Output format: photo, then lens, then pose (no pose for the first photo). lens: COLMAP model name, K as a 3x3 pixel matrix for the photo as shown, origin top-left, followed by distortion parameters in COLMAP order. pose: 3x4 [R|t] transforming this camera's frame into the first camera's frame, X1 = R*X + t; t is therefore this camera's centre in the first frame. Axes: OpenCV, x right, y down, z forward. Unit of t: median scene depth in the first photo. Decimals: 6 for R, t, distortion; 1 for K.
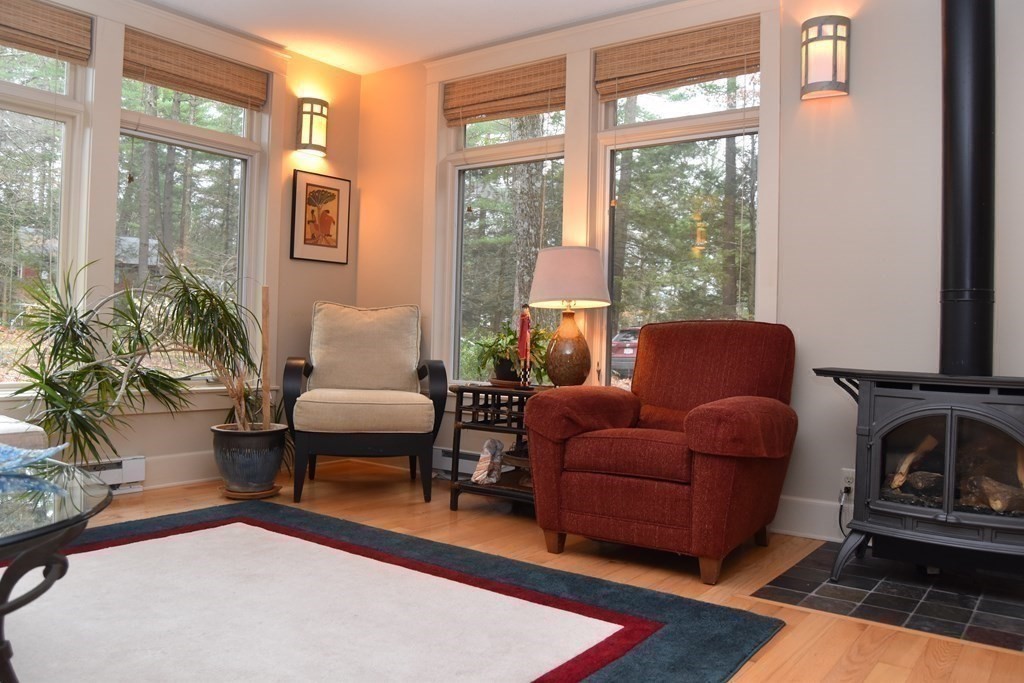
lens RADIAL K [[795.4, 0, 512.0], [0, 795.4, 341.5], [0, 0, 1]] dist [-0.090194, -0.000587]
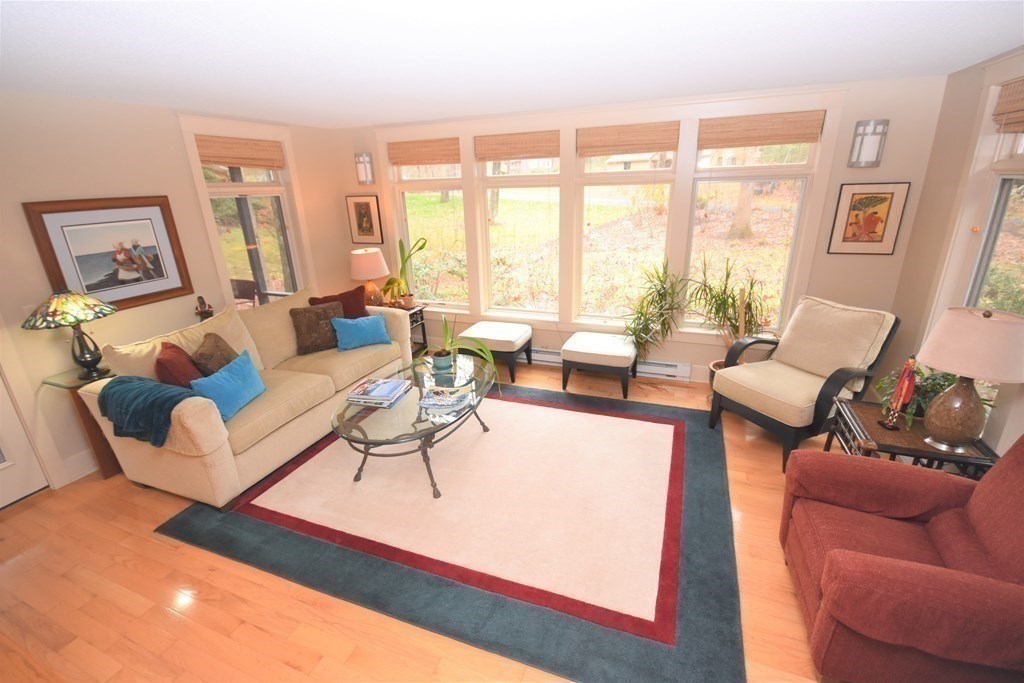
lens RADIAL K [[447.1, 0, 511.8], [0, 447.1, 345.9], [0, 0, 1]] dist [0.013057, -0.013621]
pose [[0.255535, 0.295991, -0.920376, 0.344629], [0.028712, 0.949238, 0.313245, -0.211988], [0.966373, -0.106470, 0.234065, 0.270428]]
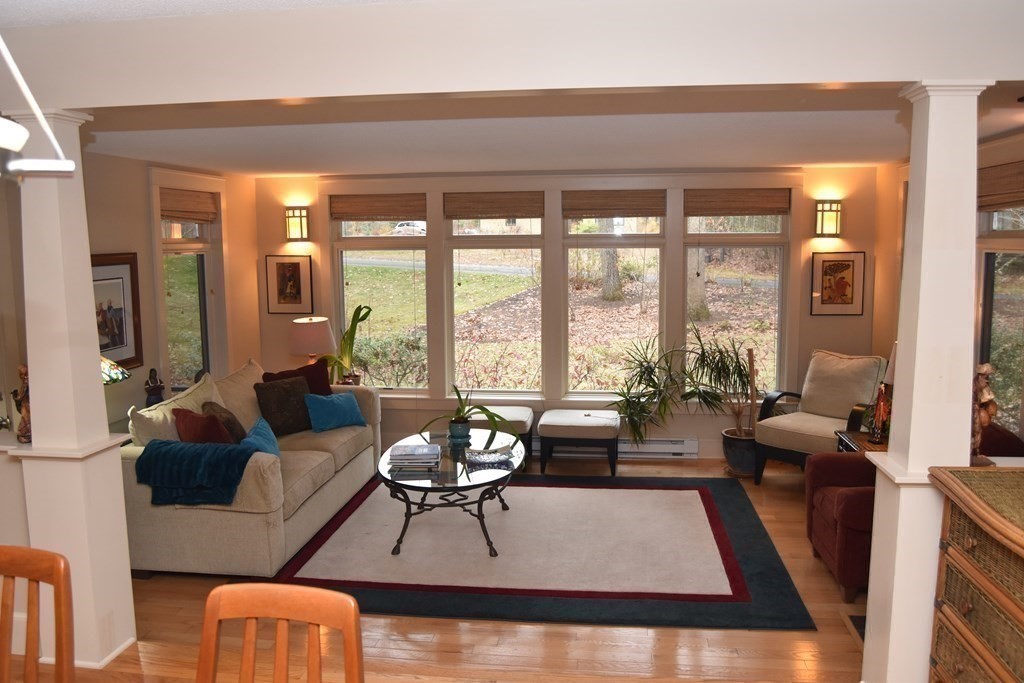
lens RADIAL K [[795.4, 0, 512.0], [0, 795.4, 341.5], [0, 0, 1]] dist [-0.090194, -0.000587]
pose [[0.485953, 0.082215, -0.870109, 0.696071], [0.015462, 0.994601, 0.102614, -0.211372], [0.873848, -0.063320, 0.482059, -0.158795]]
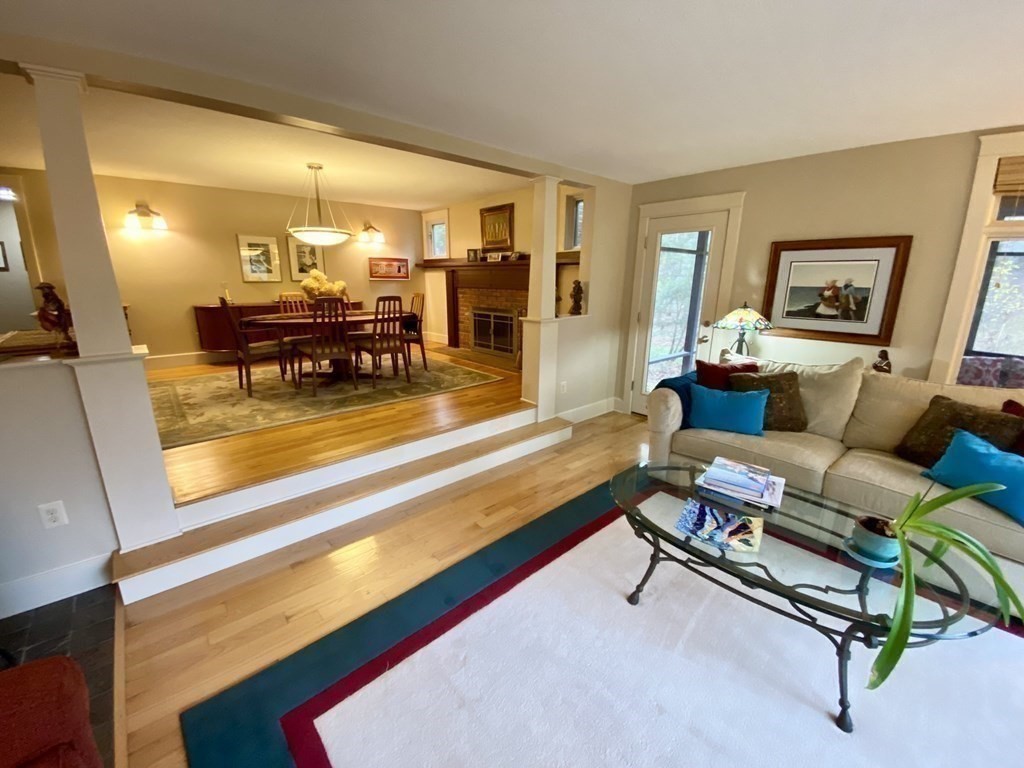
lens RADIAL K [[415.2, 0, 512.0], [0, 415.2, 384.0], [0, 0, 1]] dist [-0.008977, -0.000060]
pose [[-0.978028, -0.085312, 0.190218, -0.116758], [-0.033393, 0.964762, 0.260997, -0.158838], [-0.205781, 0.248911, -0.946413, 0.668063]]
